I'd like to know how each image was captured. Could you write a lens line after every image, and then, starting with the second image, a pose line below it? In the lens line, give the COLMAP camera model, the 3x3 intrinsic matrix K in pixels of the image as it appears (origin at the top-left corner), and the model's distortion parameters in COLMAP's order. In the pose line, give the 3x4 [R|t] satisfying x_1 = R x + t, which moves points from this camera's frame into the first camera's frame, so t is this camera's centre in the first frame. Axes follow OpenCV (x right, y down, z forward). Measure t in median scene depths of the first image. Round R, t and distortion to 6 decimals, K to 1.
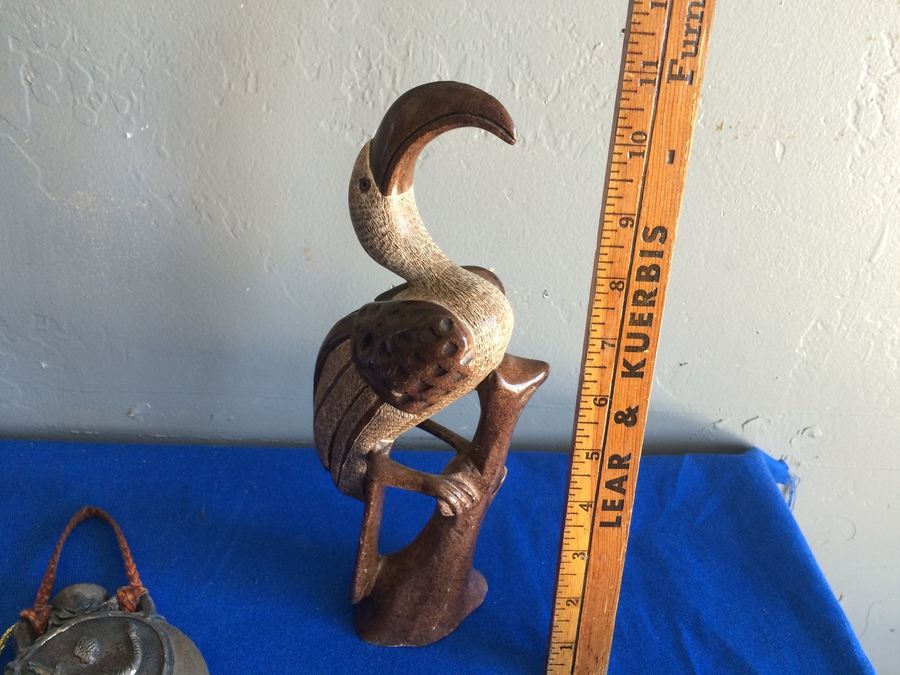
lens RADIAL K [[781.0, 0, 450.1], [0, 781.0, 342.1], [0, 0, 1]] dist [0.032555, -0.086446]
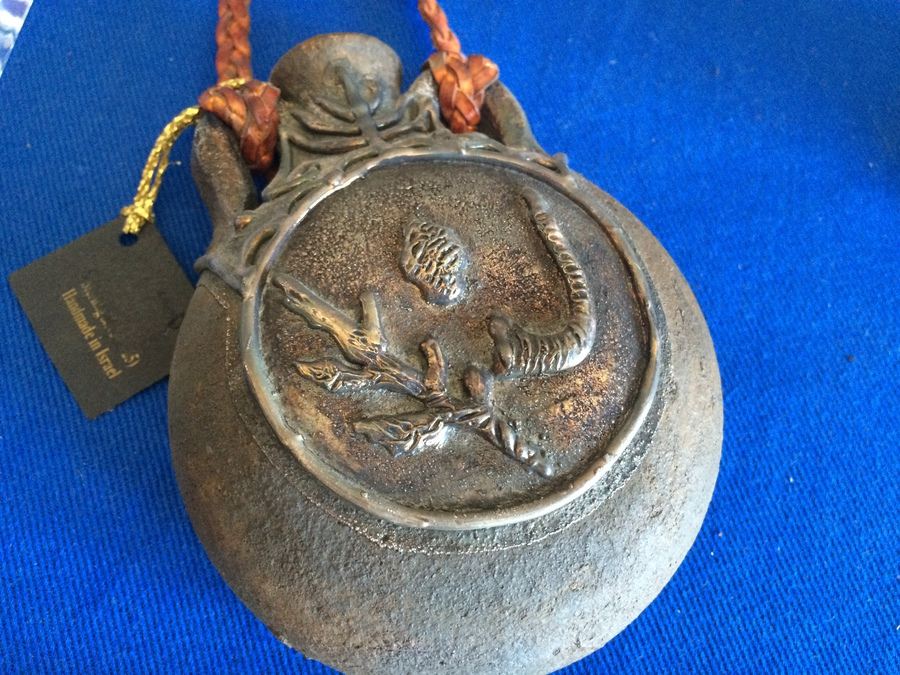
lens RADIAL K [[781.0, 0, 444.4], [0, 781.0, 341.7], [0, 0, 1]] dist [0.032555, -0.086446]
pose [[0.987444, 0.156918, -0.018221, -0.943853], [-0.106850, 0.748391, 0.654594, 0.401045], [0.116354, -0.644428, 0.755761, 1.497660]]
